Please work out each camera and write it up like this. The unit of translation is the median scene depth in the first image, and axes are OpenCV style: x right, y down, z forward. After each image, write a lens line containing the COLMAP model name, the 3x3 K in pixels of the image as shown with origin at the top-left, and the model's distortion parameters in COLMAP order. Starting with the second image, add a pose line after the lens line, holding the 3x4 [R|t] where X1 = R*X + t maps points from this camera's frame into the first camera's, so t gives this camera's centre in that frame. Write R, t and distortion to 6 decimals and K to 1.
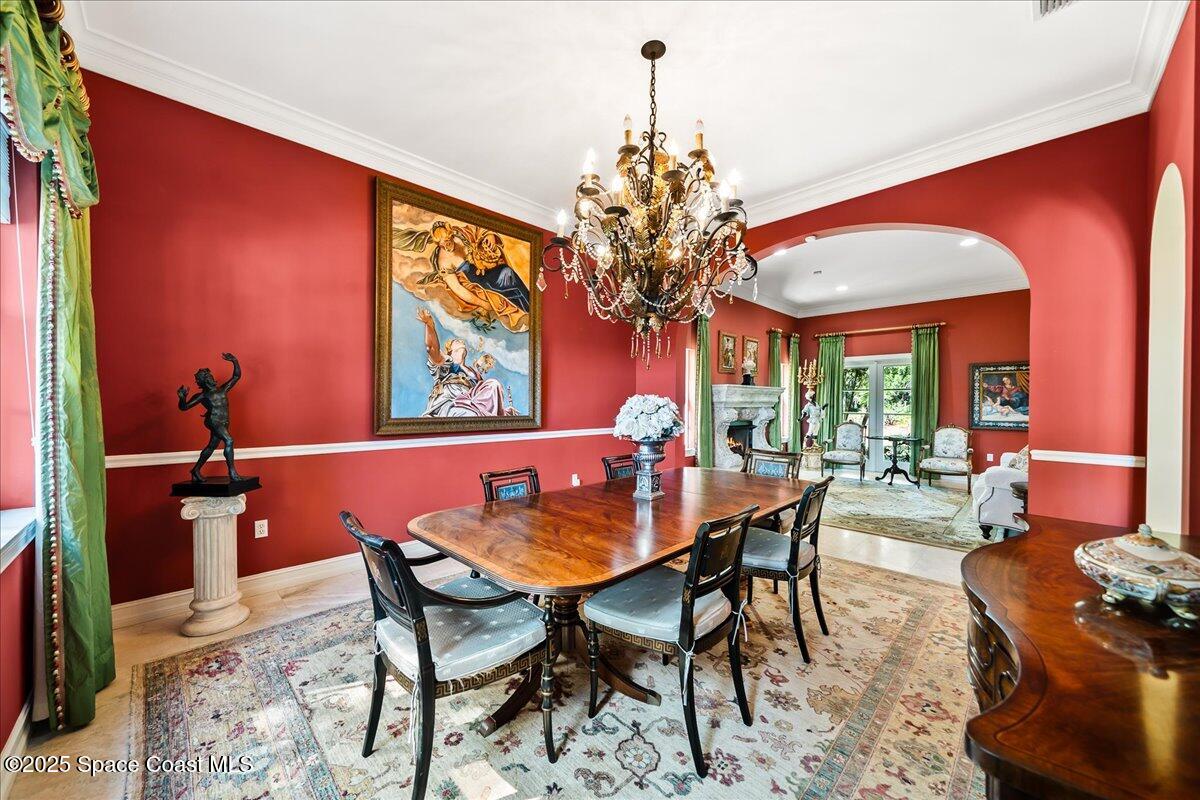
lens RADIAL K [[428.8, 0, 605.5], [0, 428.8, 398.8], [0, 0, 1]] dist [-0.000029, -0.000032]
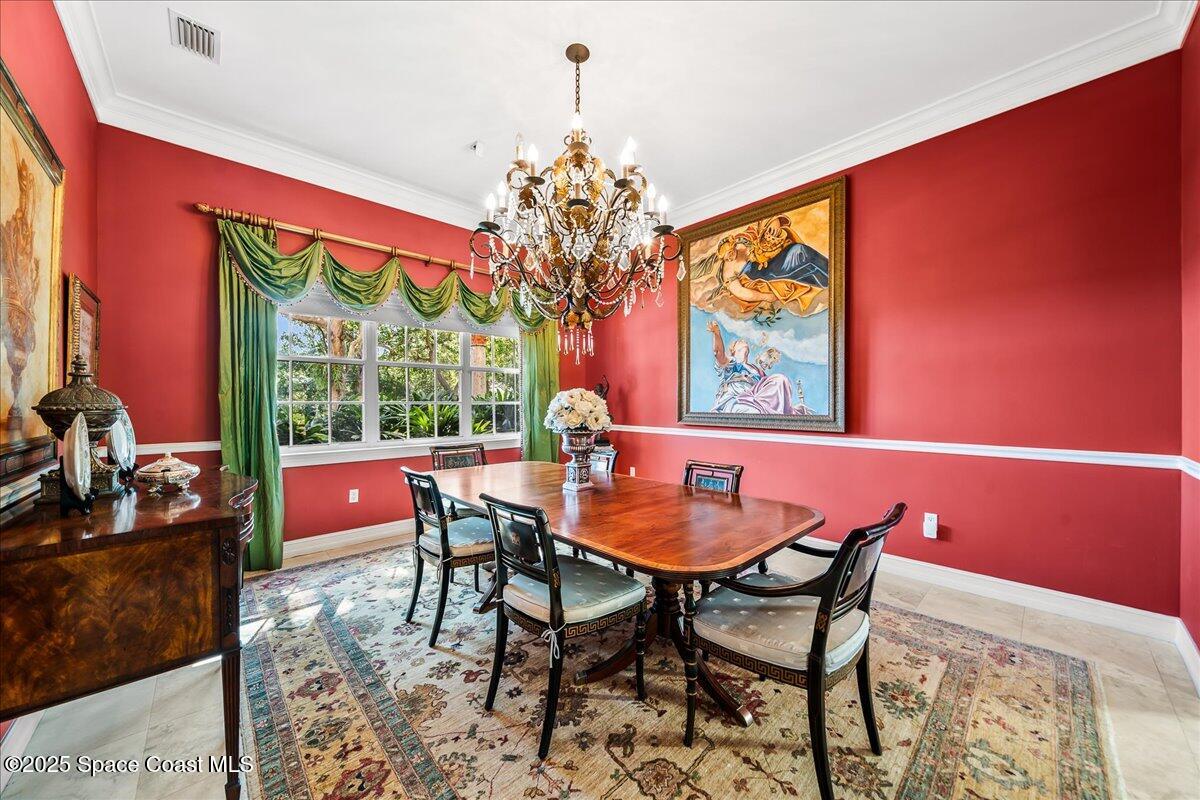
lens RADIAL K [[428.8, 0, 605.5], [0, 428.8, 398.8], [0, 0, 1]] dist [-0.000029, -0.000032]
pose [[-0.023122, -0.011643, -0.999665, 0.718730], [0.006152, 0.999912, -0.011789, 0.017339], [0.999714, -0.006423, -0.023048, 0.692519]]
